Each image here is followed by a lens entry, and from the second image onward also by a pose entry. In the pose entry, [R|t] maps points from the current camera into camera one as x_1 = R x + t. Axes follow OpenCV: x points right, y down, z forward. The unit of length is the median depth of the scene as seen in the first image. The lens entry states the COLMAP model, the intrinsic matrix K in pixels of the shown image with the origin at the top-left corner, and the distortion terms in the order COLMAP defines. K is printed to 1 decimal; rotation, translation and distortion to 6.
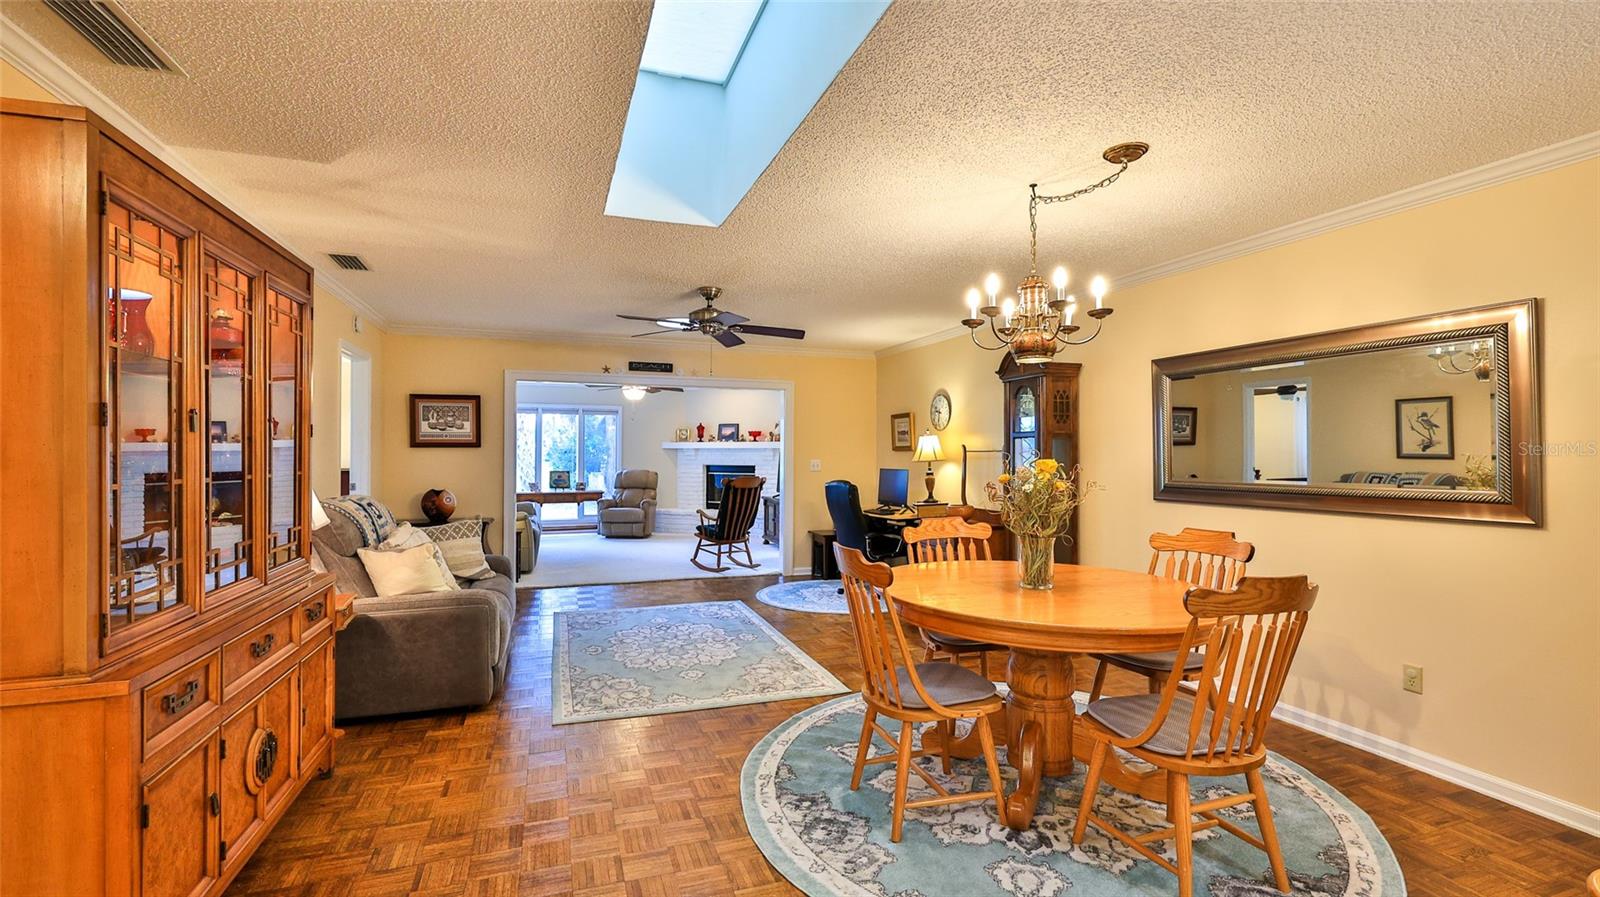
lens RADIAL K [[712.6, 0, 783.9], [0, 712.6, 452.0], [0, 0, 1]] dist [-0.001604, 0.000466]
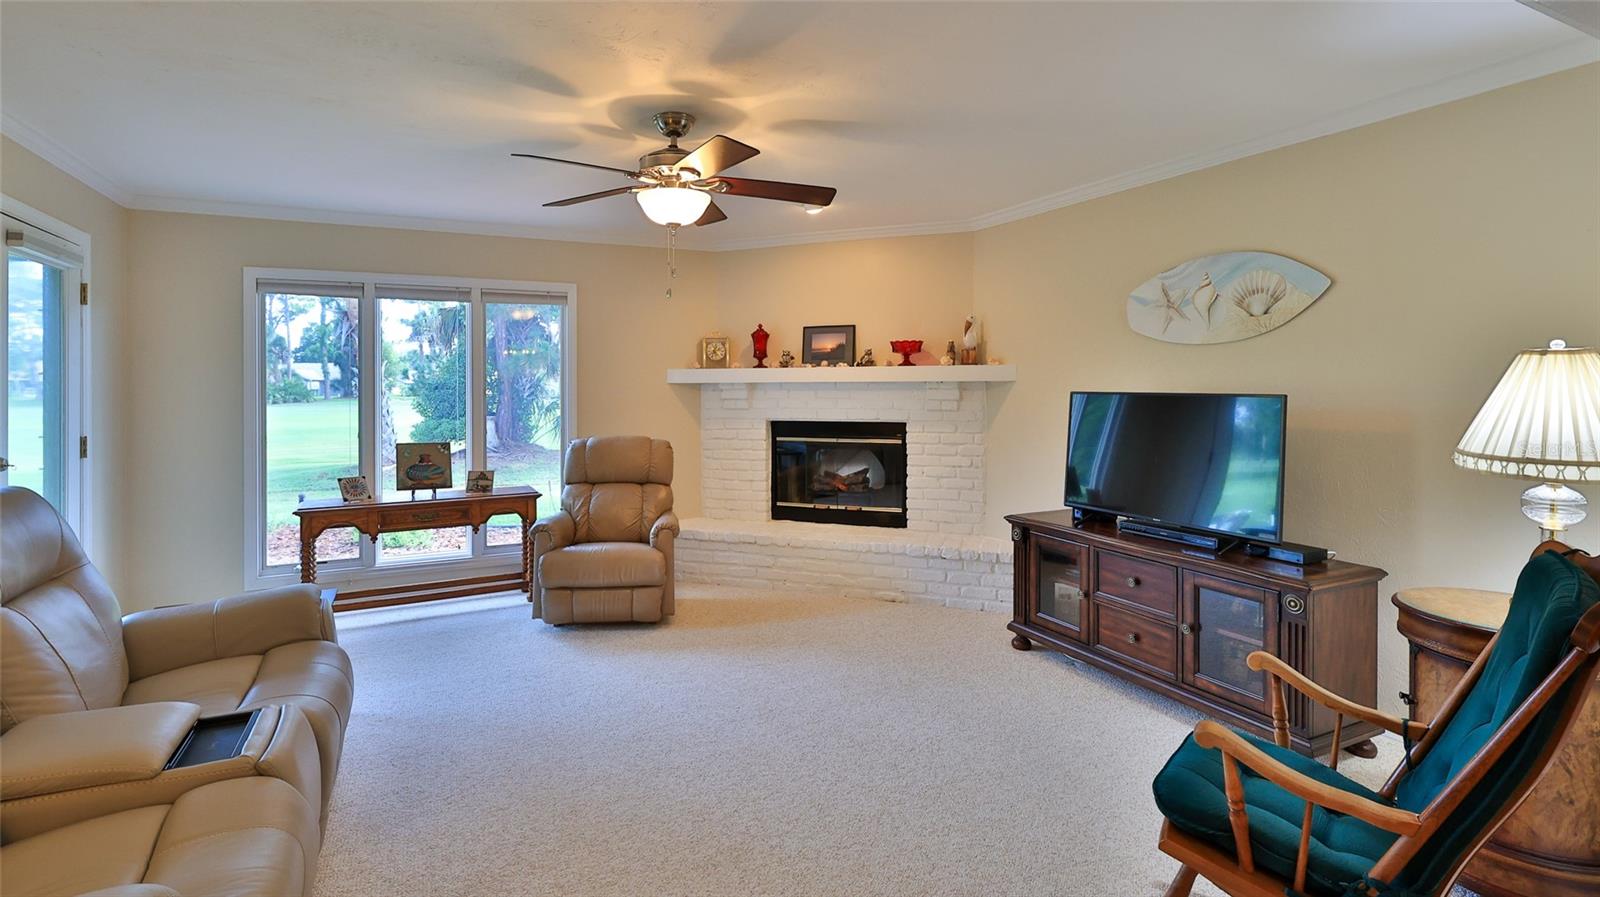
lens RADIAL K [[712.6, 0, 748.2], [0, 712.6, 388.9], [0, 0, 1]] dist [-0.001604, 0.000466]
pose [[0.993361, -0.012437, 0.114368, -0.202476], [0.011160, 0.999868, 0.011801, -0.007372], [-0.114500, -0.010446, 0.993368, 0.656607]]
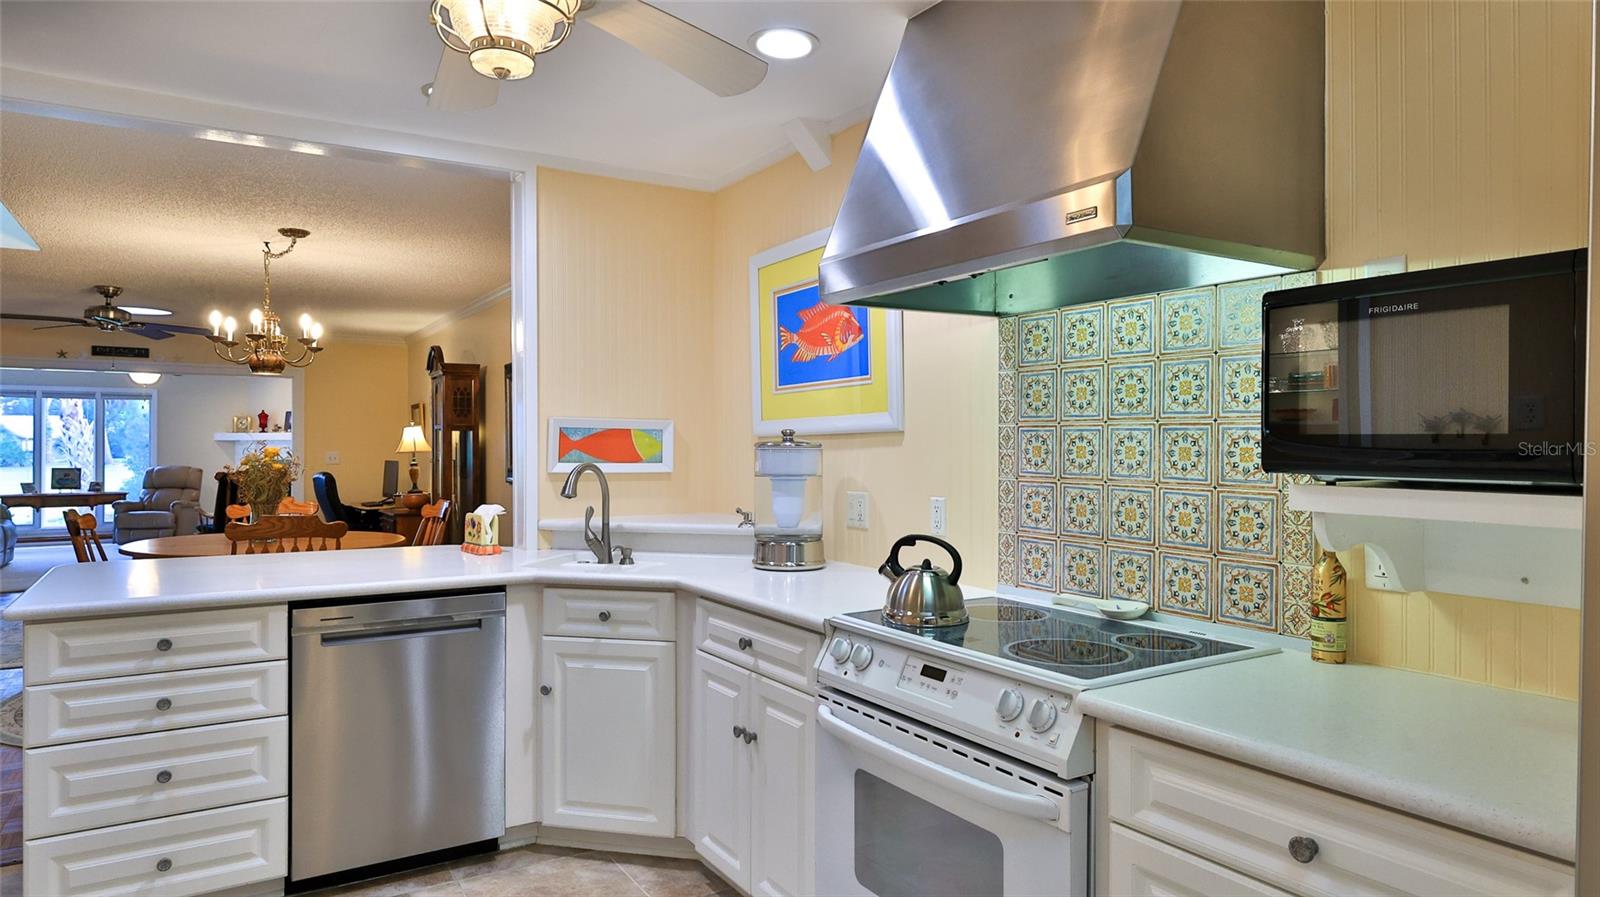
lens RADIAL K [[952.3, 0, 789.8], [0, 952.3, 444.2], [0, 0, 1]] dist [0.001297, 0.001128]
pose [[0.972005, -0.002241, 0.234950, 0.262948], [0.002496, 0.999997, -0.000787, 0.002684], [-0.234947, 0.001351, 0.972007, -0.290563]]
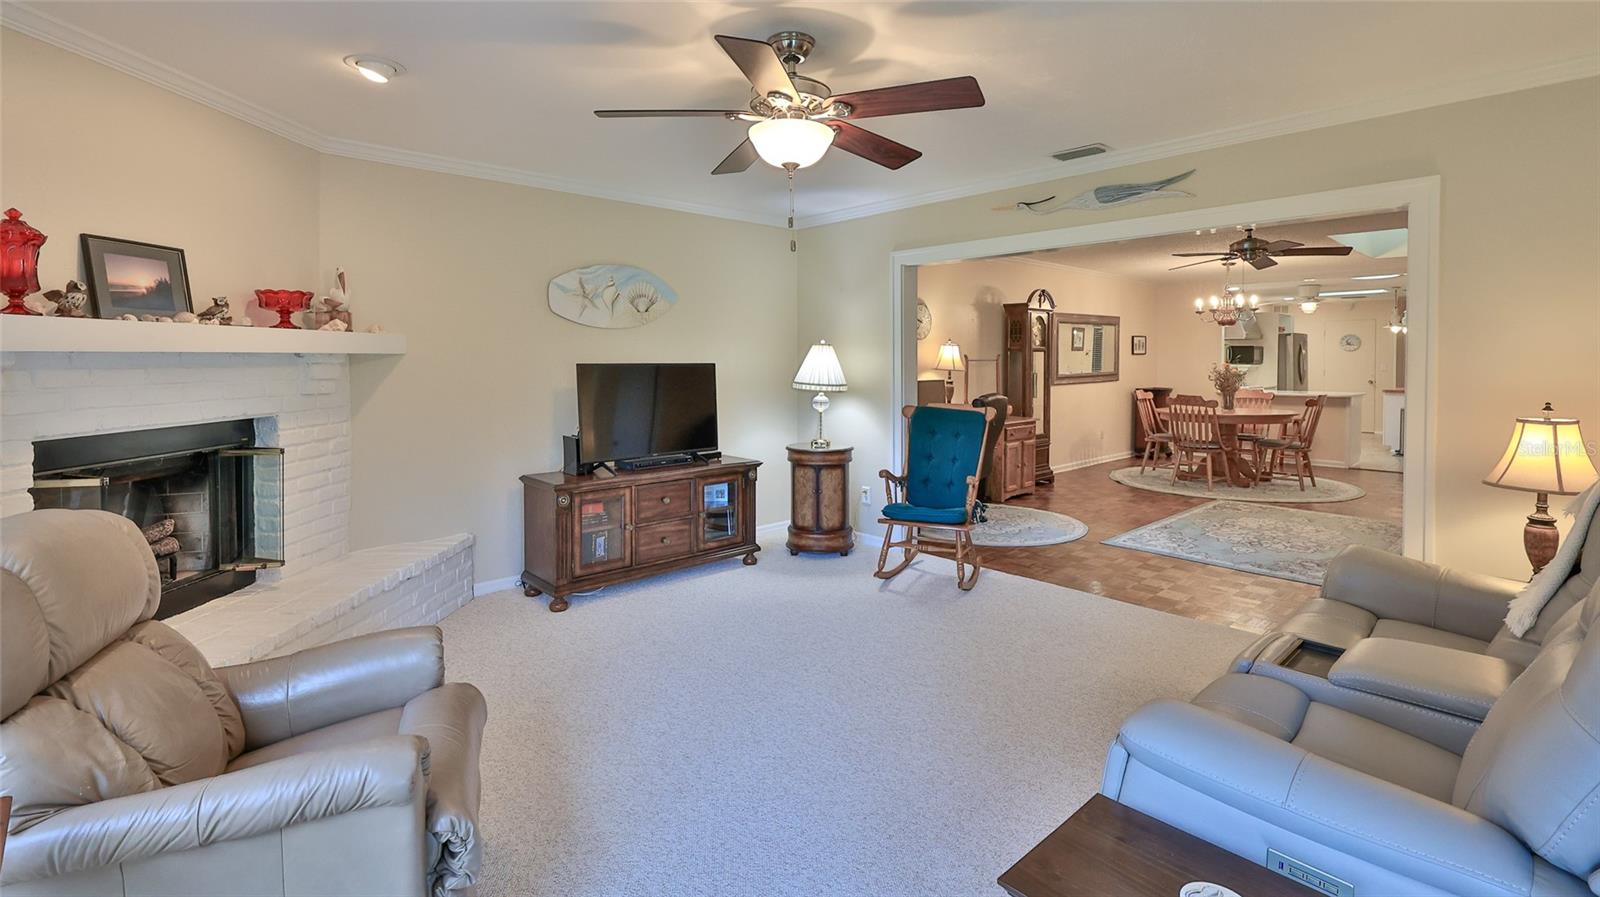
lens RADIAL K [[712.6, 0, 767.7], [0, 712.6, 372.1], [0, 0, 1]] dist [-0.001604, 0.000466]
pose [[-0.384176, -0.020001, 0.923043, -0.409115], [0.000400, 0.999762, 0.021830, -0.003745], [-0.923260, 0.008756, -0.384076, 1.037159]]
